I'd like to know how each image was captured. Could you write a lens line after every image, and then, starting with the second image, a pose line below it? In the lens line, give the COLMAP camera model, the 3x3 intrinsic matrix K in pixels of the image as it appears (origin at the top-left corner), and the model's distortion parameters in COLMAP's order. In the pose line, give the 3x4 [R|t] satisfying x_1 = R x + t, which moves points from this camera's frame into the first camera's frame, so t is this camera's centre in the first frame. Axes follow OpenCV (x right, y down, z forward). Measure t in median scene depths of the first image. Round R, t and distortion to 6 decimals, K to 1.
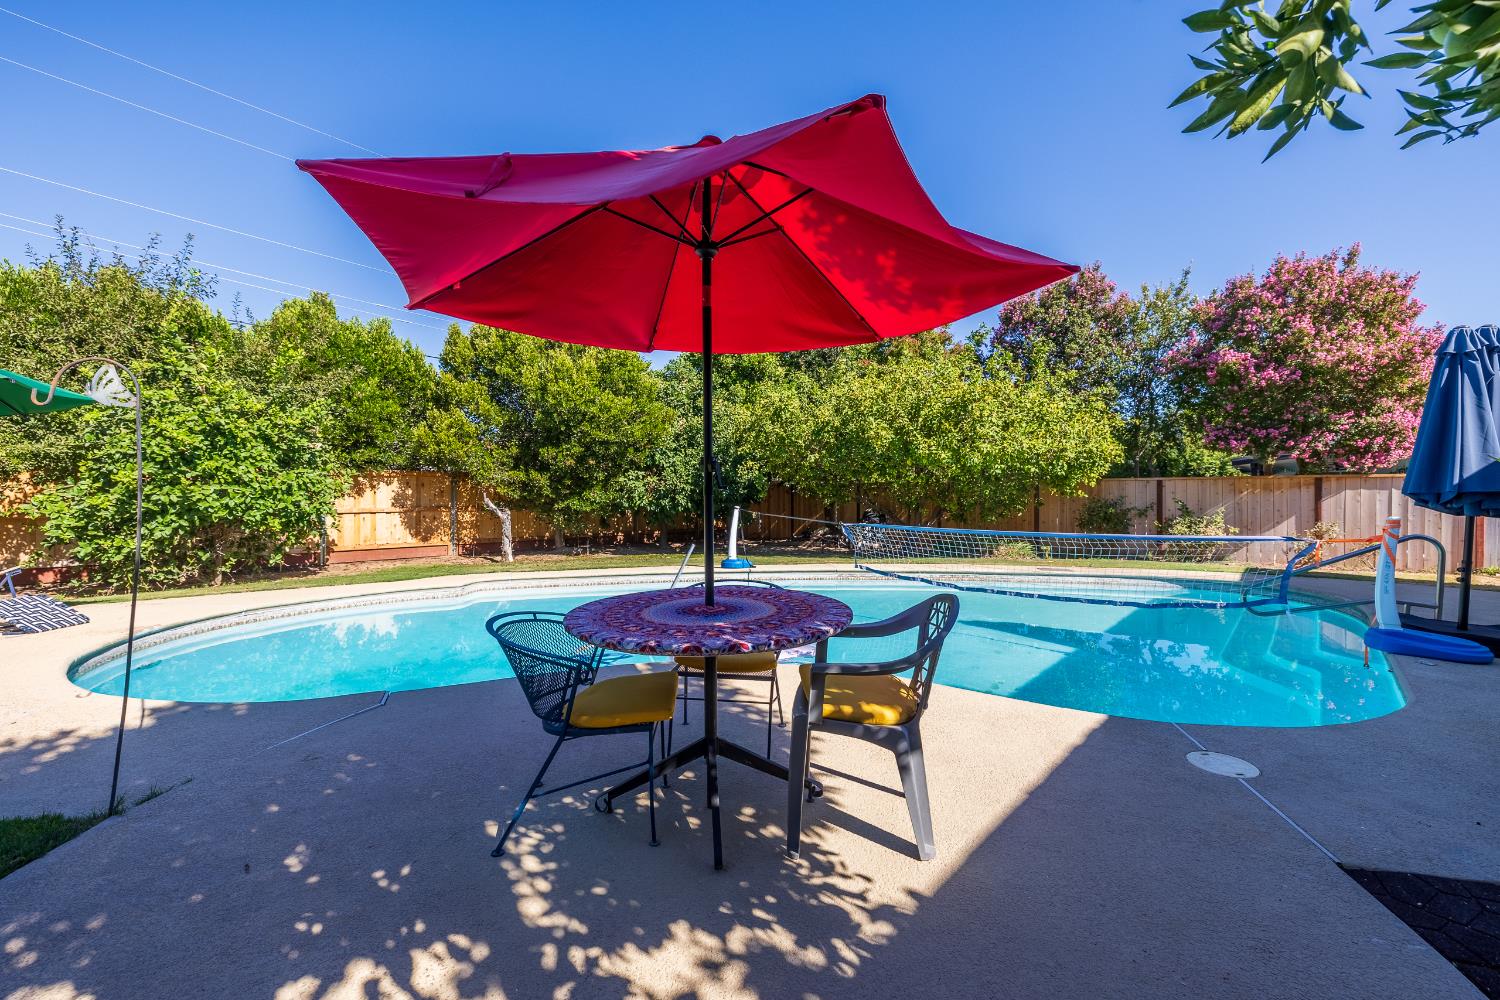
lens RADIAL K [[637.9, 0, 750.0], [0, 637.9, 496.8], [0, 0, 1]] dist [-0.001544, -0.000280]
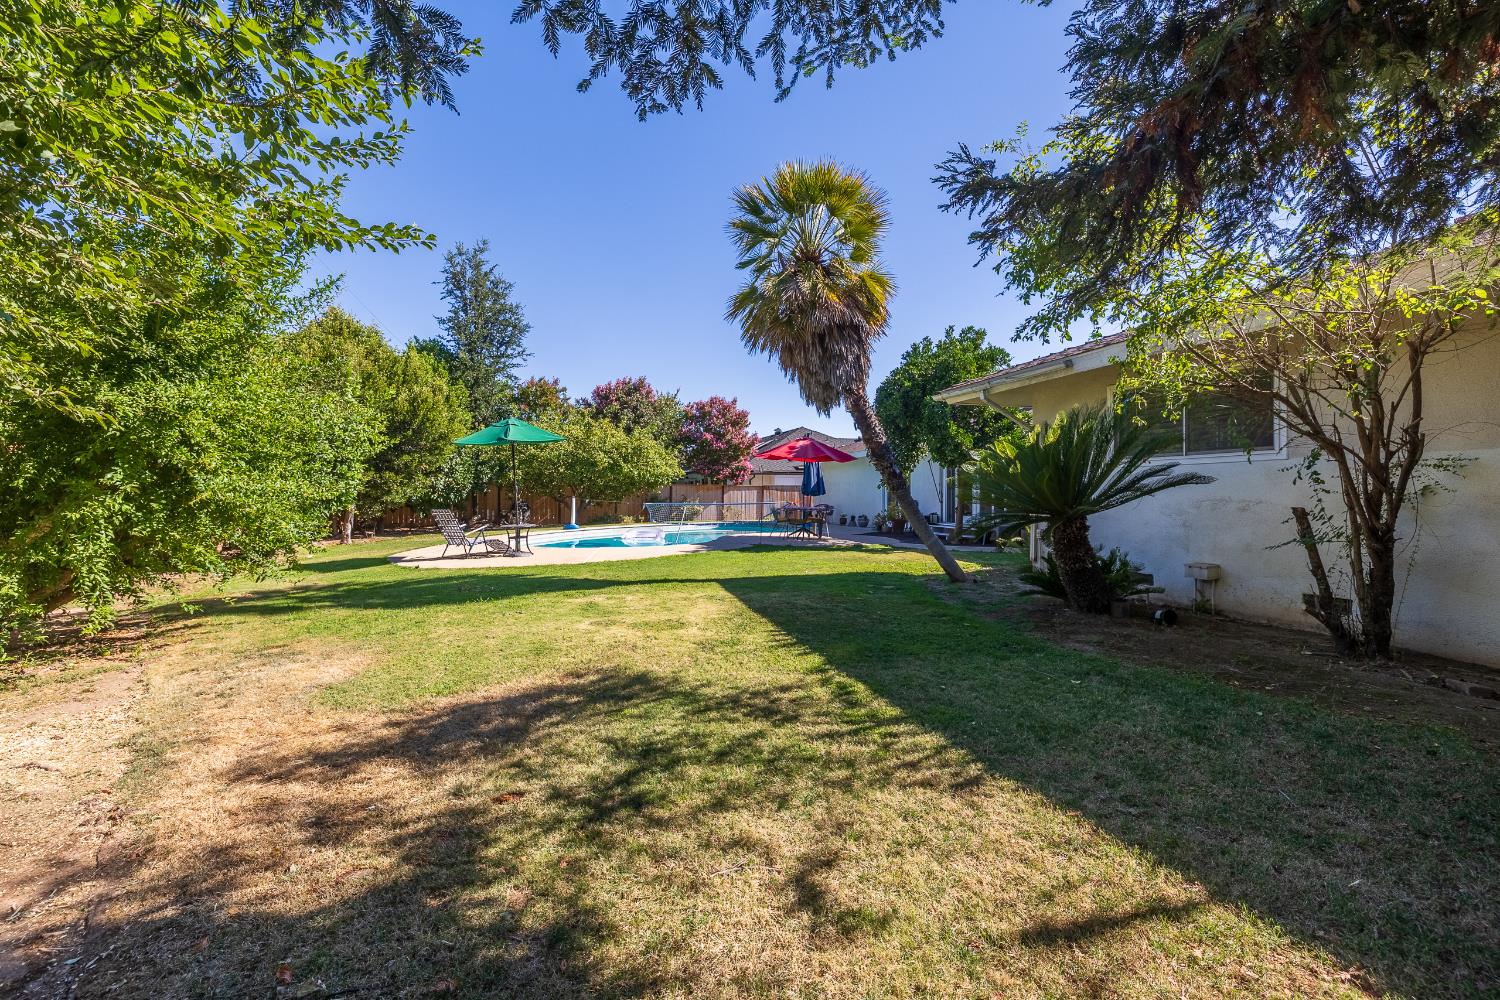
lens RADIAL K [[637.9, 0, 752.1], [0, 637.9, 495.2], [0, 0, 1]] dist [-0.001544, -0.000280]
pose [[0.503856, -0.000126, 0.863788, -1.078411], [0.002911, 0.999995, -0.001552, 0.011815], [-0.863783, 0.003296, 0.503854, -0.320500]]
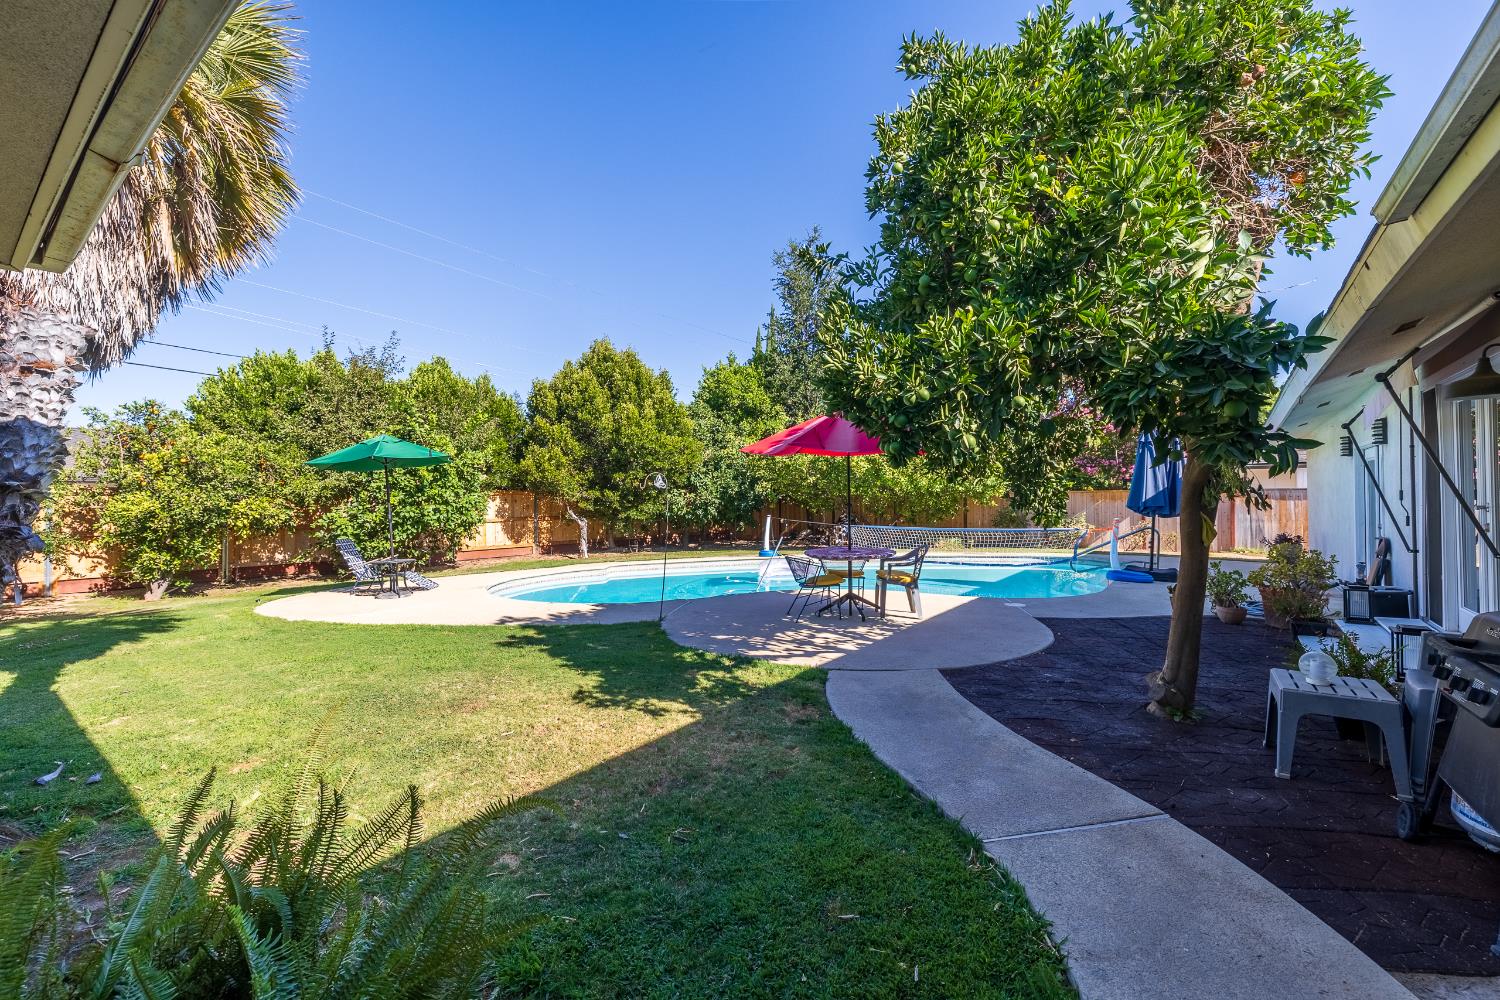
lens RADIAL K [[637.9, 0, 752.4], [0, 637.9, 499.2], [0, 0, 1]] dist [-0.001544, -0.000280]
pose [[0.996209, -0.008313, 0.086589, -0.144702], [0.008614, 0.999958, -0.003108, -0.013945], [-0.086559, 0.003842, 0.996239, -0.375431]]
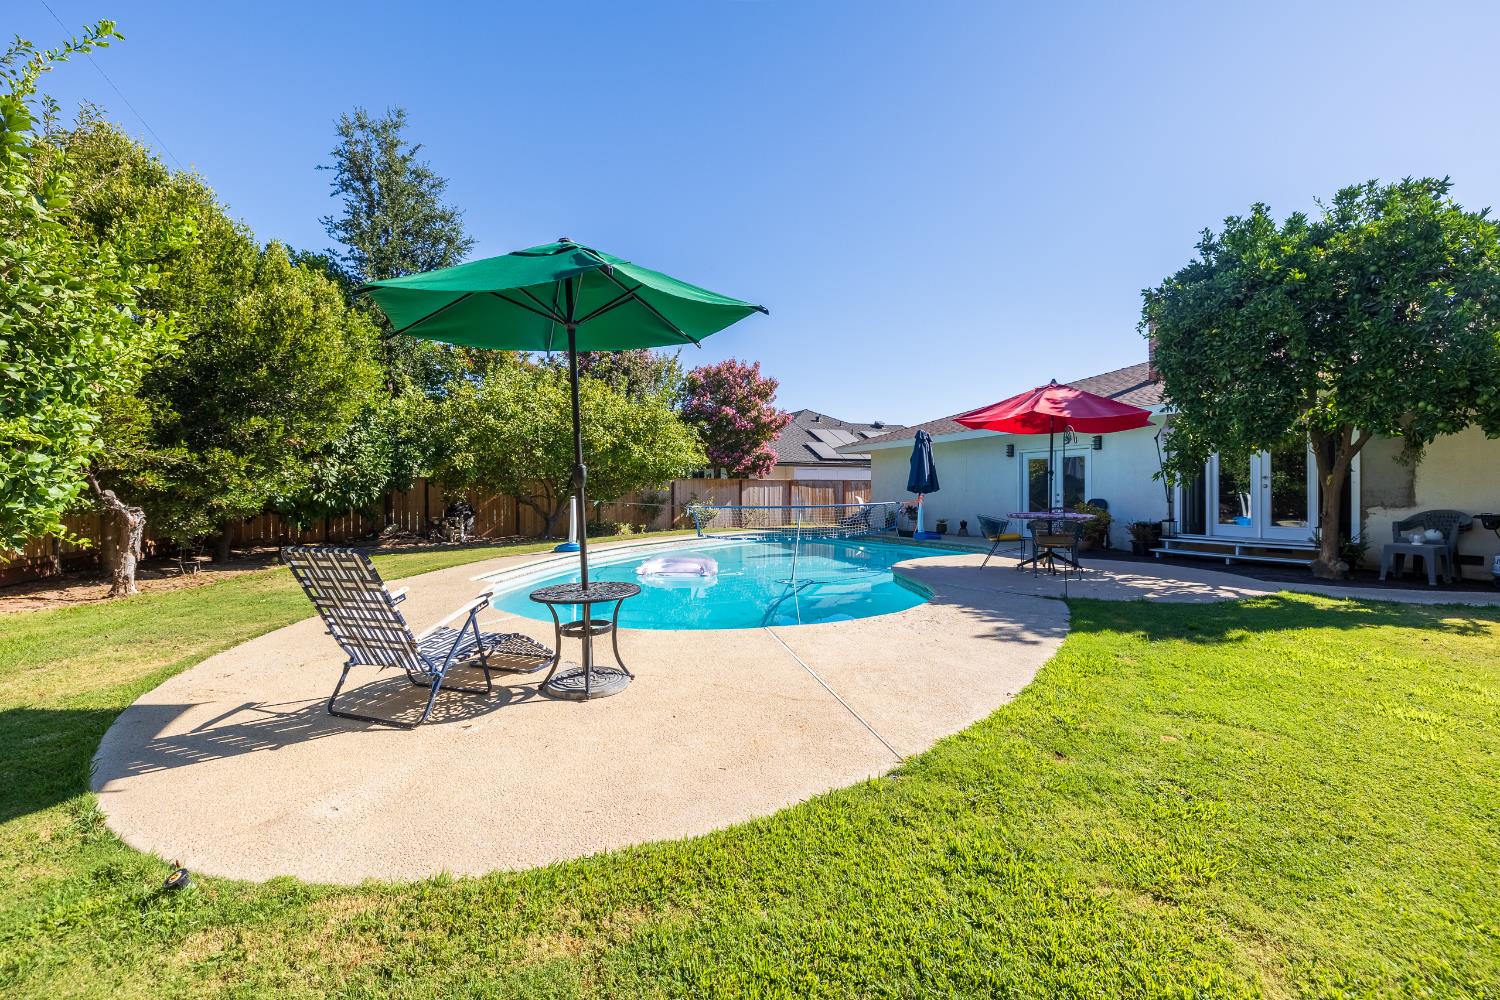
lens RADIAL K [[637.9, 0, 743.4], [0, 637.9, 501.6], [0, 0, 1]] dist [-0.001544, -0.000280]
pose [[0.405722, -0.013621, 0.913895, -0.711026], [0.008271, 0.999903, 0.011231, 0.011421], [-0.913959, 0.003003, 0.405796, 0.214693]]
